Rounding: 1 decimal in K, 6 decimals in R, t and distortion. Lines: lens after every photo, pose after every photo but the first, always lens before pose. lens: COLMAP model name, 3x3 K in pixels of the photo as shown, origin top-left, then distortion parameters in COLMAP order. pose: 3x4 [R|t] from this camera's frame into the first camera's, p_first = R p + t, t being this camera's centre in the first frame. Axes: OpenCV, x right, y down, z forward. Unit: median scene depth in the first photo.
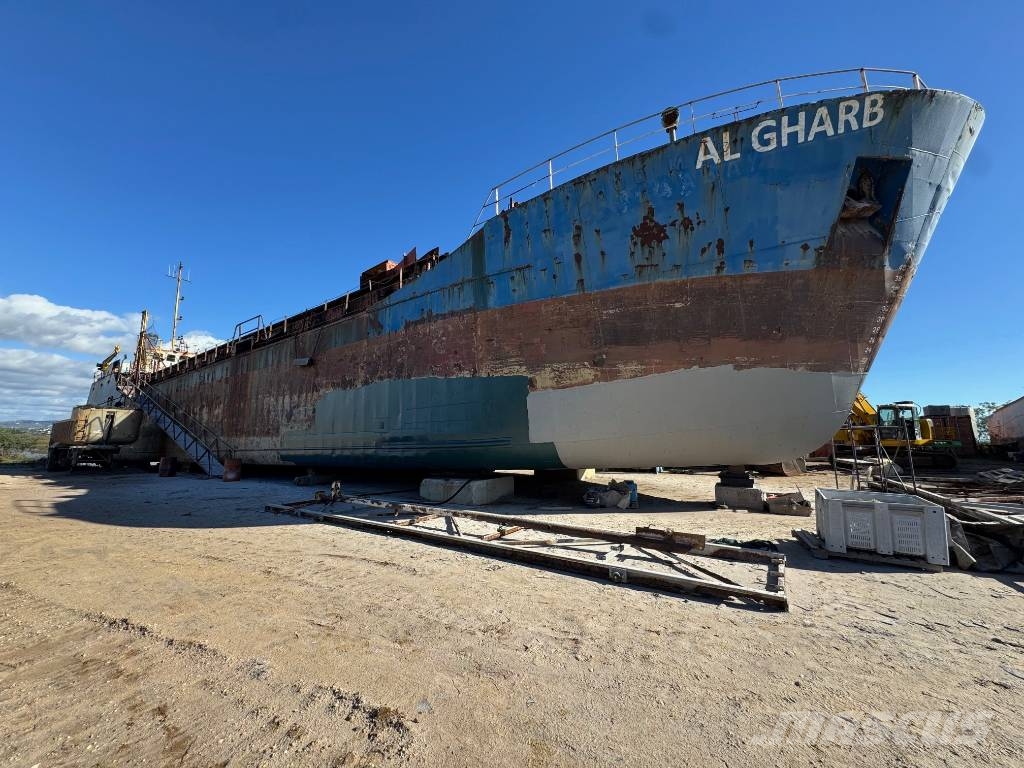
lens RADIAL K [[418.1, 0, 532.9], [0, 418.1, 380.4], [0, 0, 1]] dist [-0.001168, 0.000029]
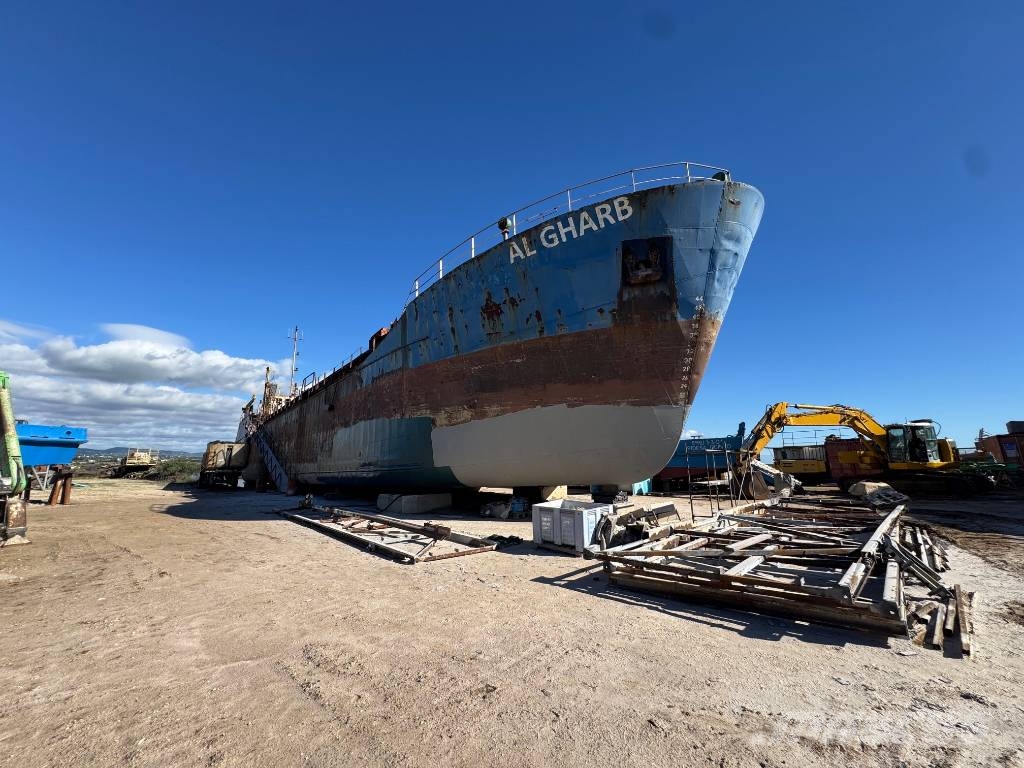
lens RADIAL K [[410.5, 0, 510.2], [0, 410.5, 381.3], [0, 0, 1]] dist [-0.001522, -0.000068]
pose [[0.966118, -0.056212, -0.251905, 0.647737], [0.041253, 0.997079, -0.064282, -0.033169], [0.254782, 0.051712, 0.965615, -0.253869]]
